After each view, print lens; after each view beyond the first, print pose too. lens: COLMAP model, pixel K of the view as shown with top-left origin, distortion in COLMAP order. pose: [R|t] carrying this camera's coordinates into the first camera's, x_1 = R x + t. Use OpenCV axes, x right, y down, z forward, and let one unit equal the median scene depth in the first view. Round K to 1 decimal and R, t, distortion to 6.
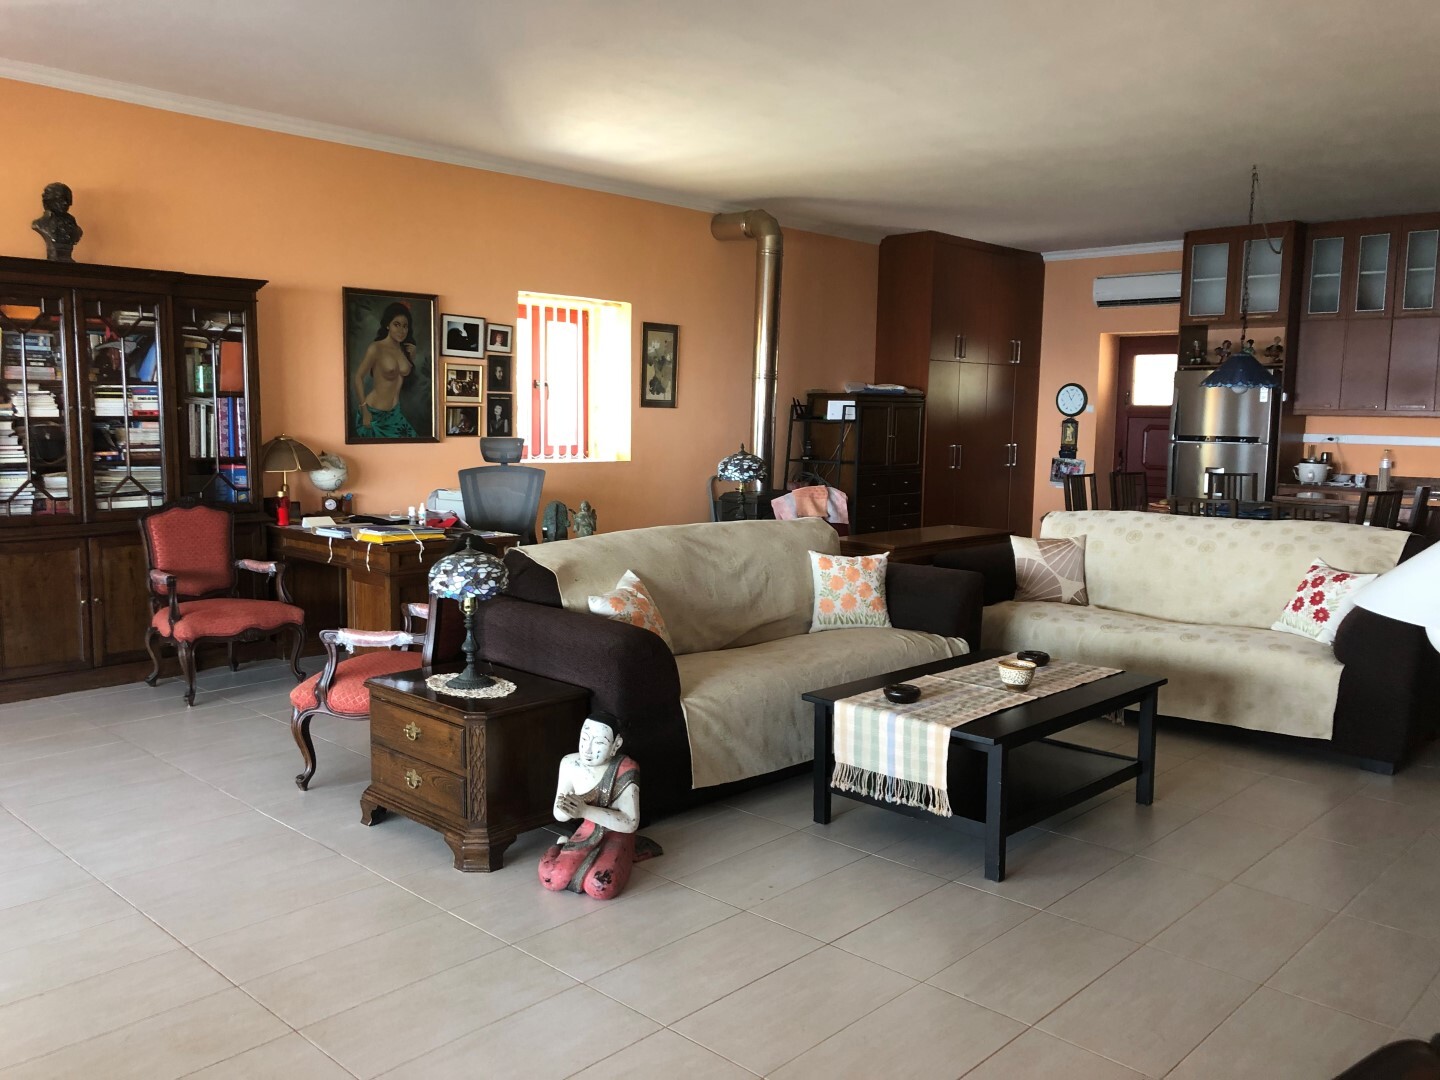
lens RADIAL K [[1184.6, 0, 719.5], [0, 1184.6, 538.9], [0, 0, 1]] dist [0.017643, 0.004132]
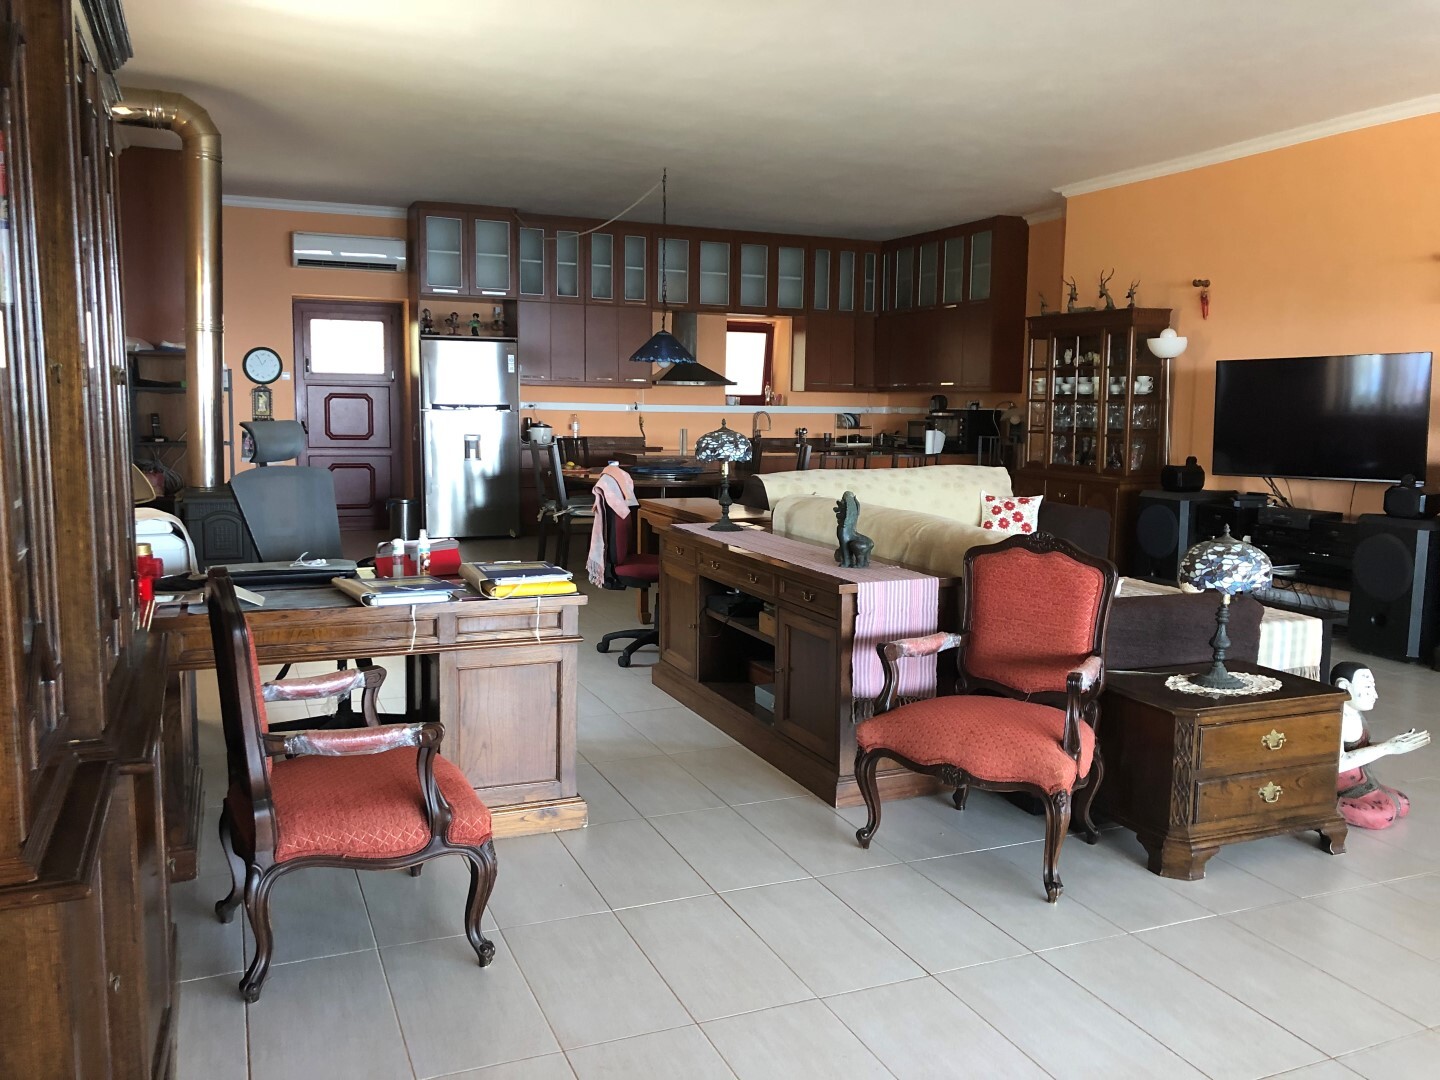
lens RADIAL K [[1184.6, 0, 720.2], [0, 1184.6, 540.0], [0, 0, 1]] dist [0.017643, 0.004132]
pose [[0.392396, -0.116906, 0.912337, -0.468863], [0.090882, 0.991964, 0.088021, -0.040070], [-0.915295, 0.048375, 0.399868, 0.388606]]
